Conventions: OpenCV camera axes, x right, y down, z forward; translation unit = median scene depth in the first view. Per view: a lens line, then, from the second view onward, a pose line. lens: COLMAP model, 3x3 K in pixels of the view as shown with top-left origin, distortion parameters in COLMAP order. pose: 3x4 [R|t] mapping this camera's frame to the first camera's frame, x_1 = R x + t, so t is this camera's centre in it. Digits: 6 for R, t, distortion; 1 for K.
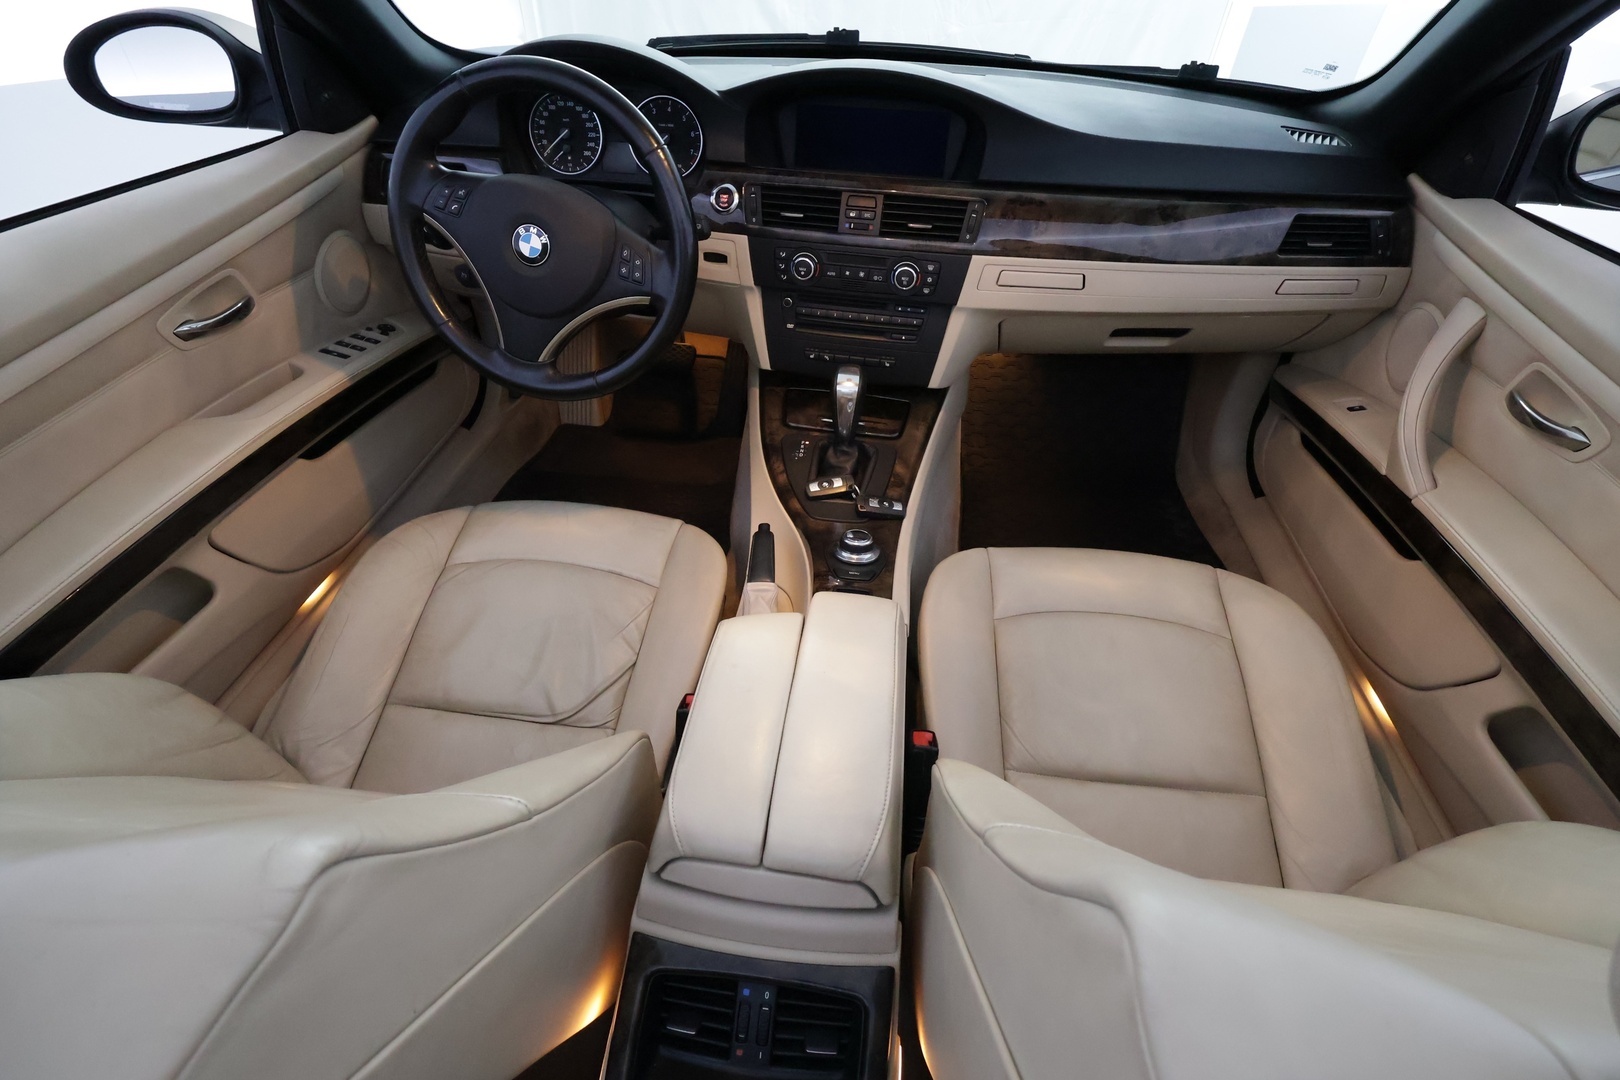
lens RADIAL K [[752.4, 0, 812.8], [0, 752.4, 543.4], [0, 0, 1]] dist [-0.000722, 0.000874]
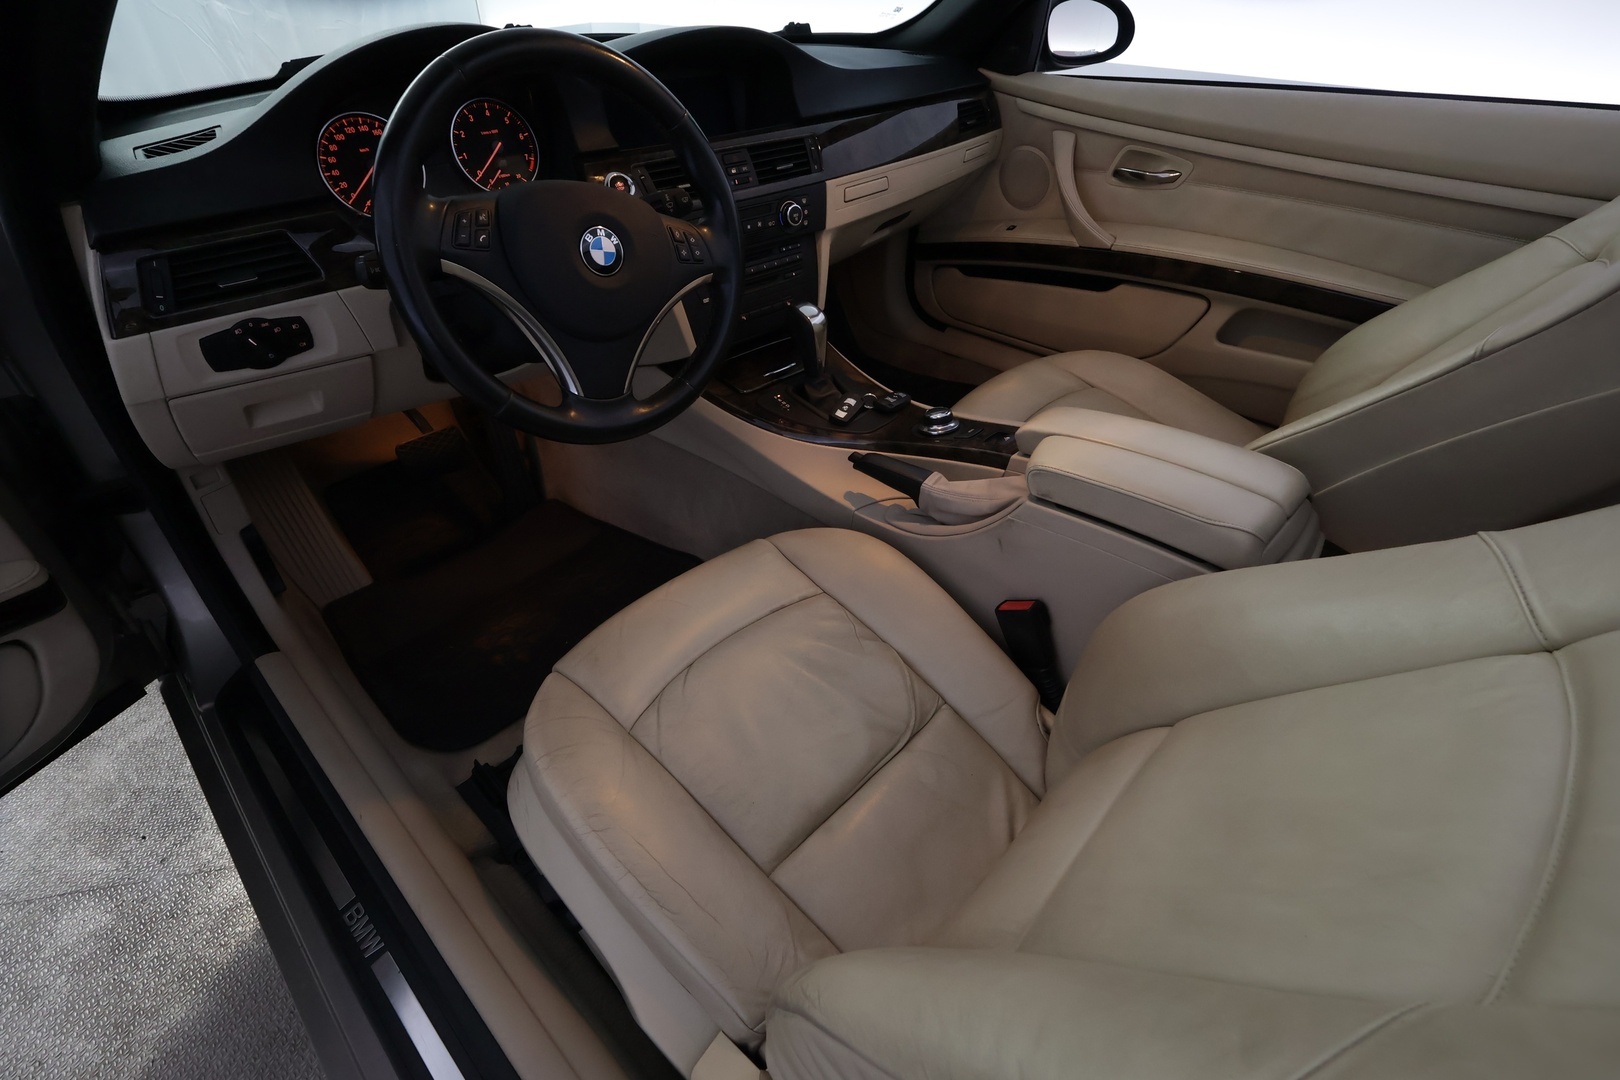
lens RADIAL K [[752.4, 0, 816.5], [0, 752.4, 545.3], [0, 0, 1]] dist [-0.000722, 0.000874]
pose [[0.600993, -0.508739, 0.616435, -0.770203], [0.536595, 0.828427, 0.160541, -0.110215], [-0.592345, 0.234292, 0.770866, 0.241954]]
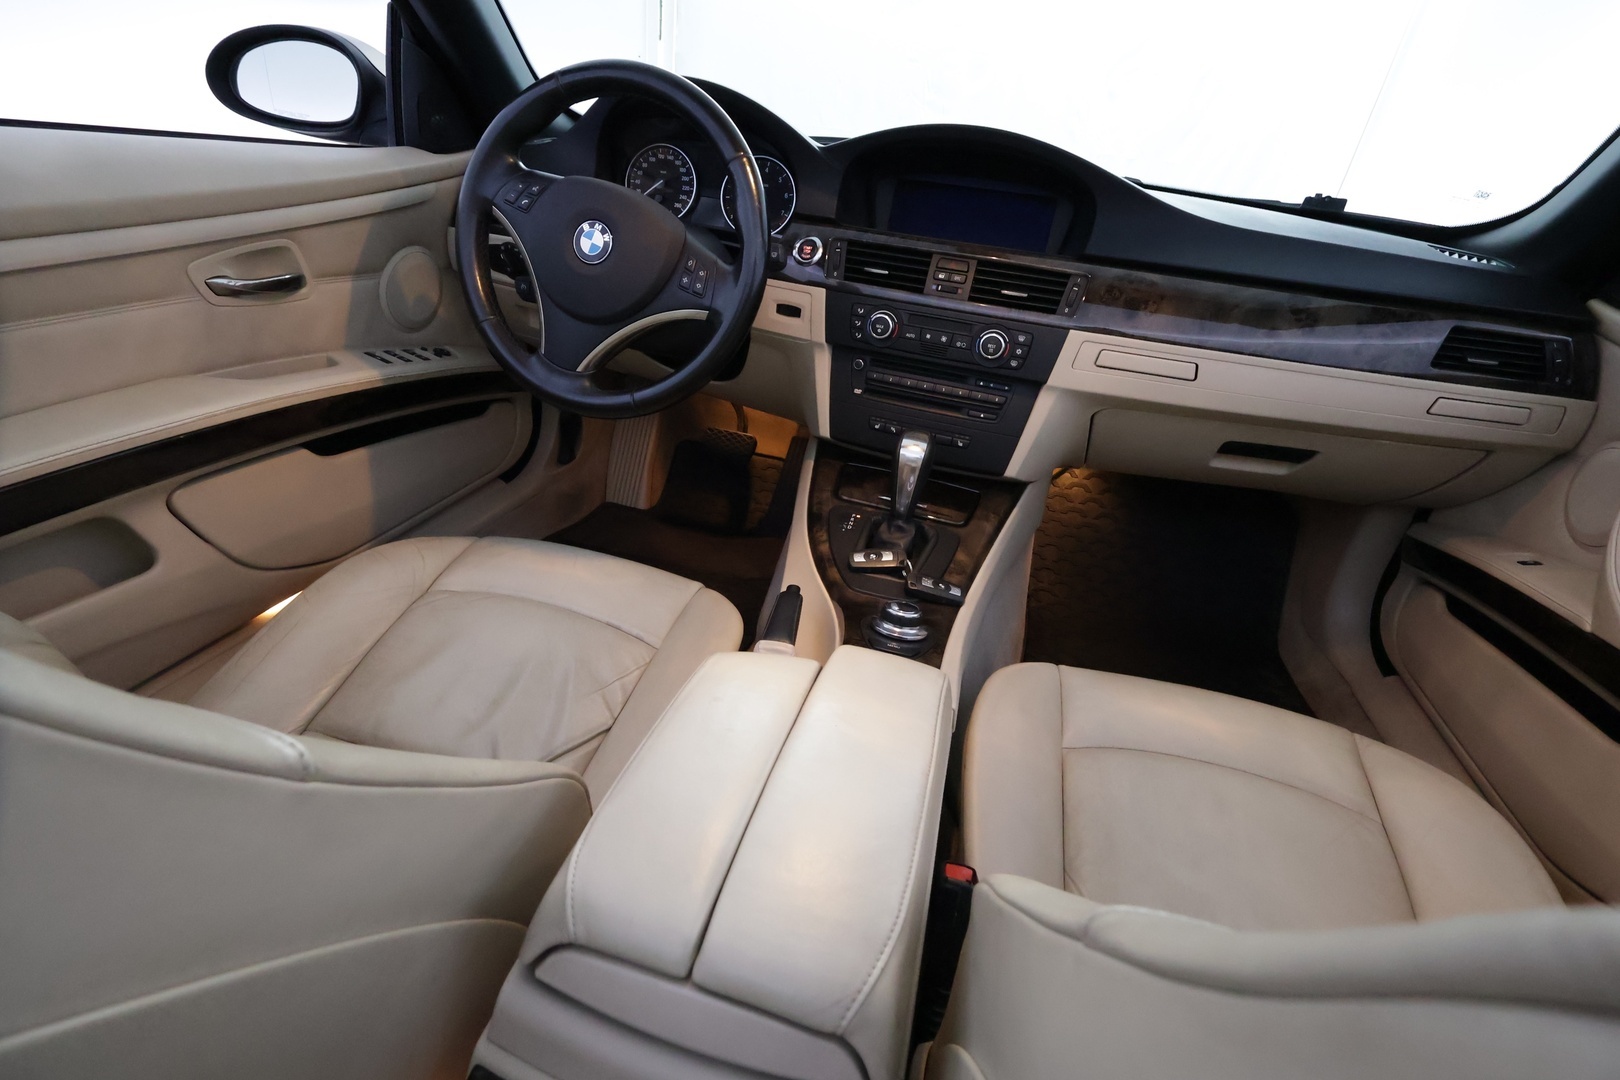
lens RADIAL K [[752.4, 0, 811.8], [0, 752.4, 545.5], [0, 0, 1]] dist [-0.000722, 0.000874]
pose [[0.986851, 0.137822, -0.084438, 0.018710], [-0.153448, 0.962996, -0.221568, 0.107871], [0.050776, 0.231612, 0.971482, 0.166954]]
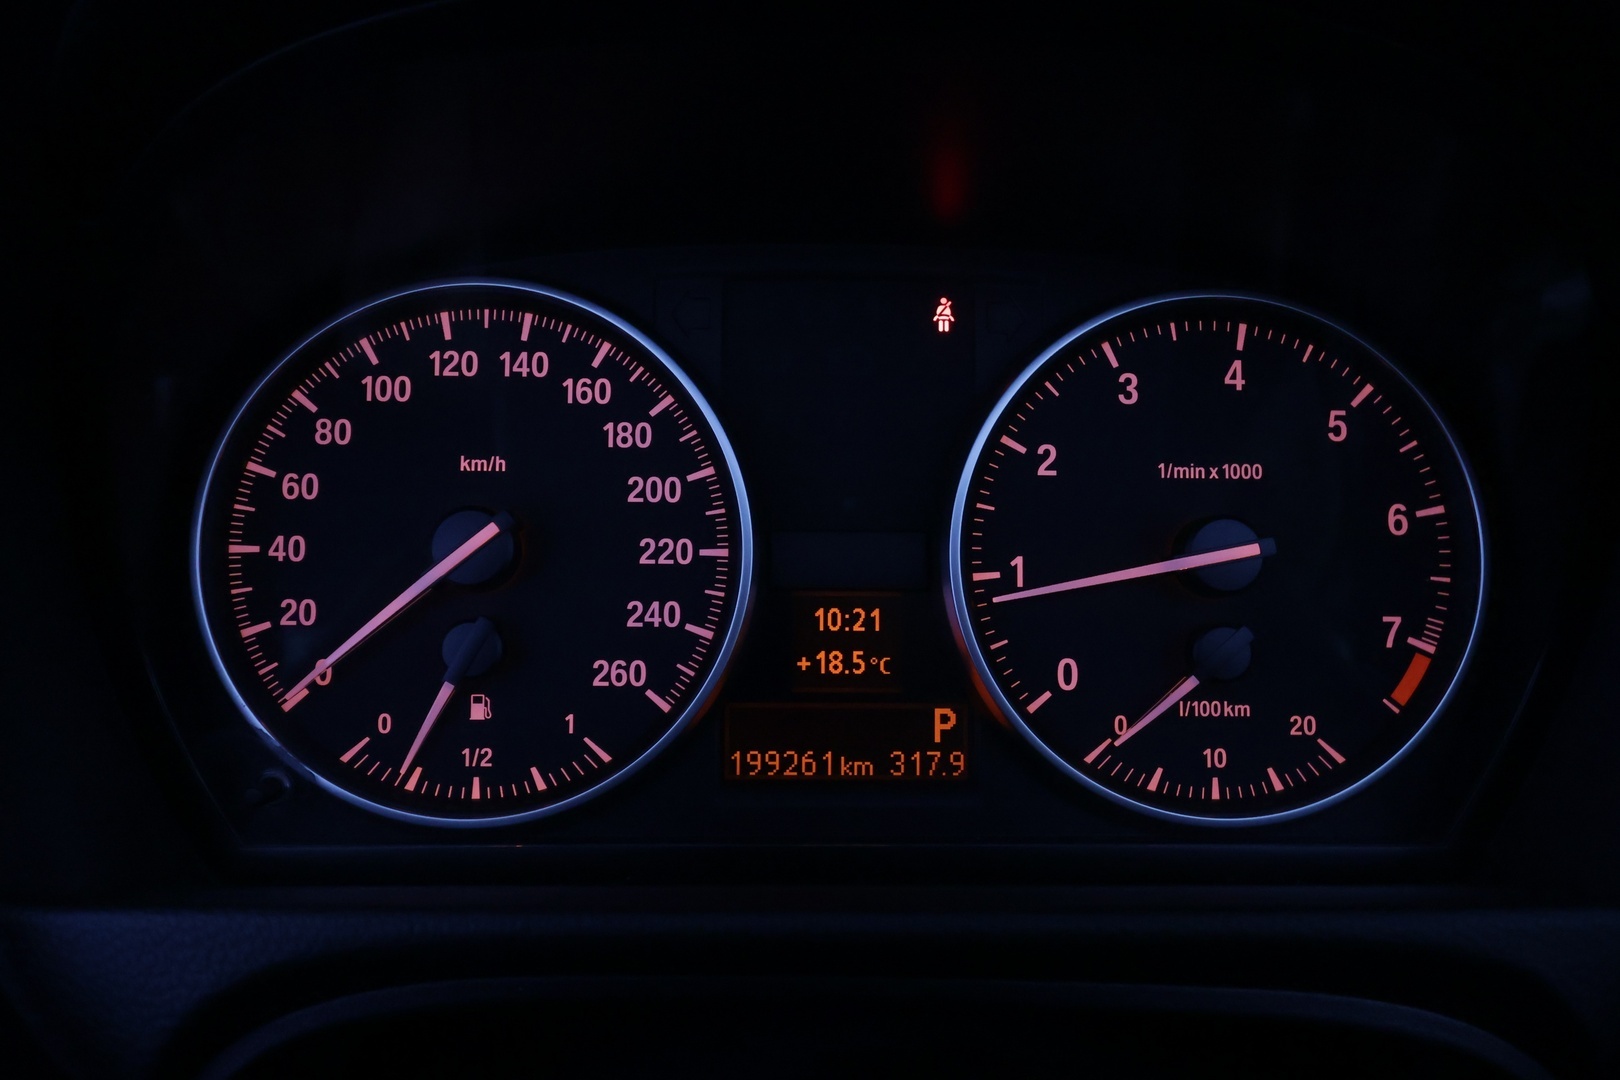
lens RADIAL K [[1253.3, 0, 817.6], [0, 1253.3, 538.5], [0, 0, 1]] dist [0.003835, 0.001153]
pose [[0.988330, -0.033592, 0.148578, -0.318588], [0.104398, 0.859658, -0.500088, -0.453087], [-0.110928, 0.509764, 0.853133, 0.847535]]
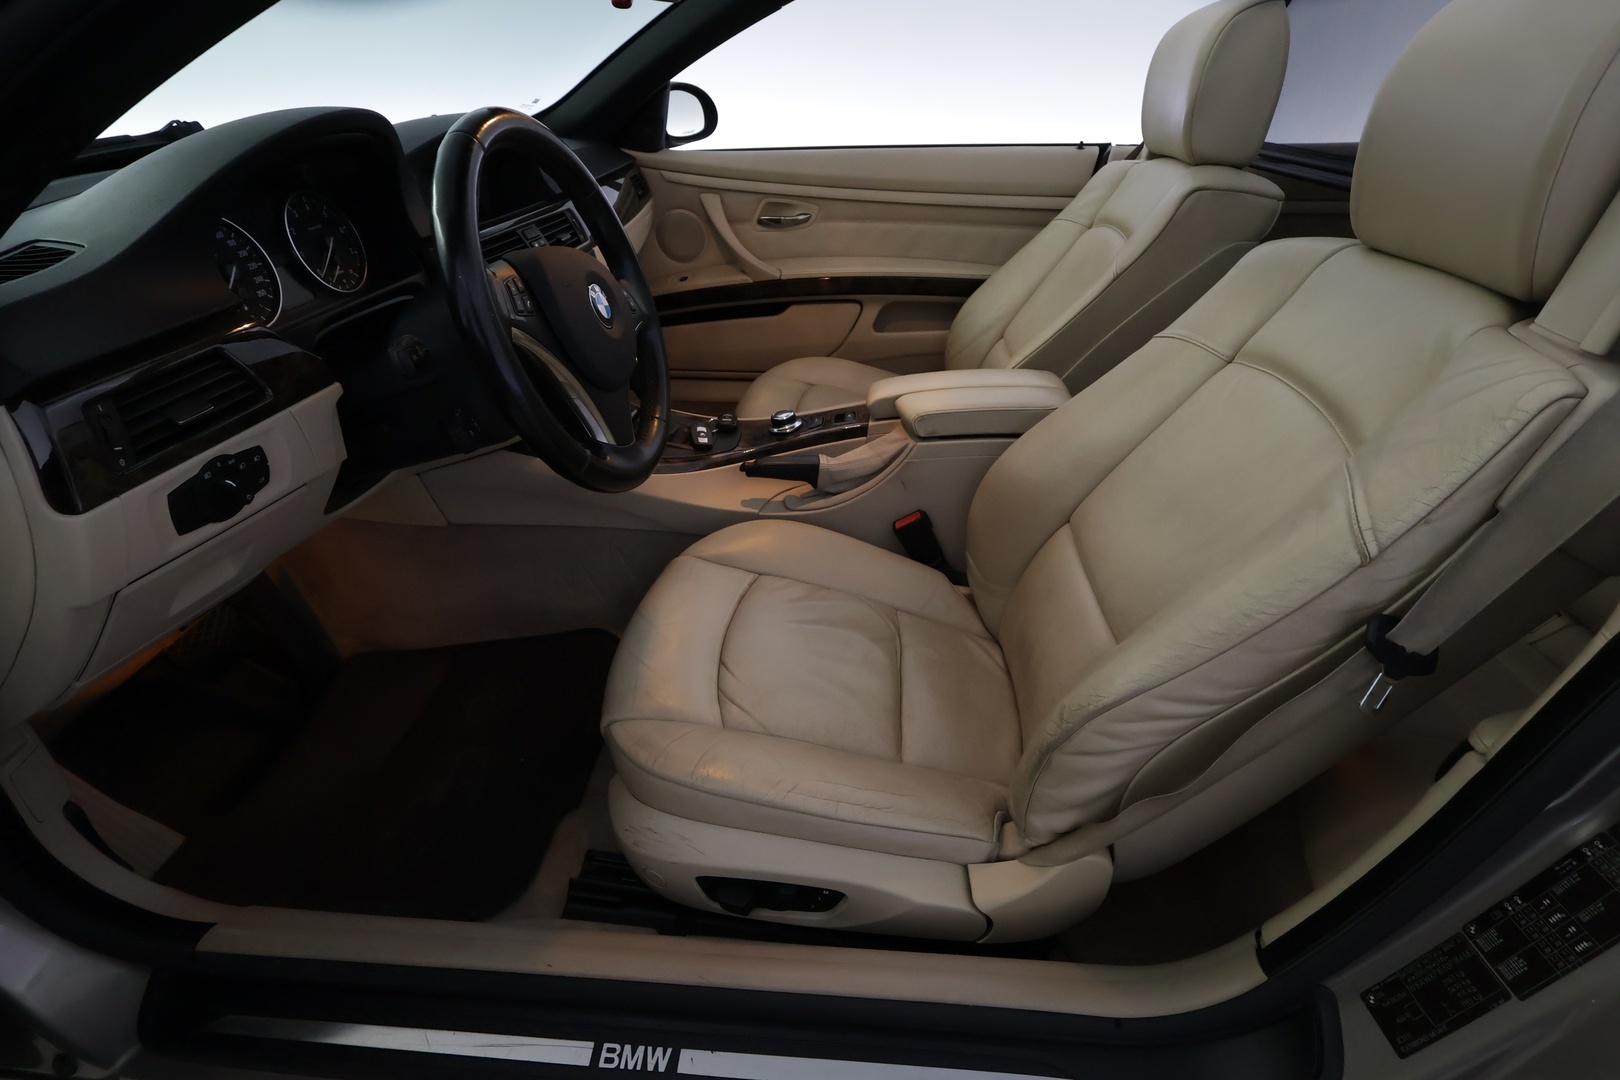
lens RADIAL K [[752.4, 0, 814.1], [0, 752.4, 541.9], [0, 0, 1]] dist [-0.000722, 0.000874]
pose [[-0.036333, -0.550511, 0.834037, -1.073238], [0.651437, 0.619849, 0.437513, -0.377561], [-0.757833, 0.559219, 0.336102, 0.561368]]
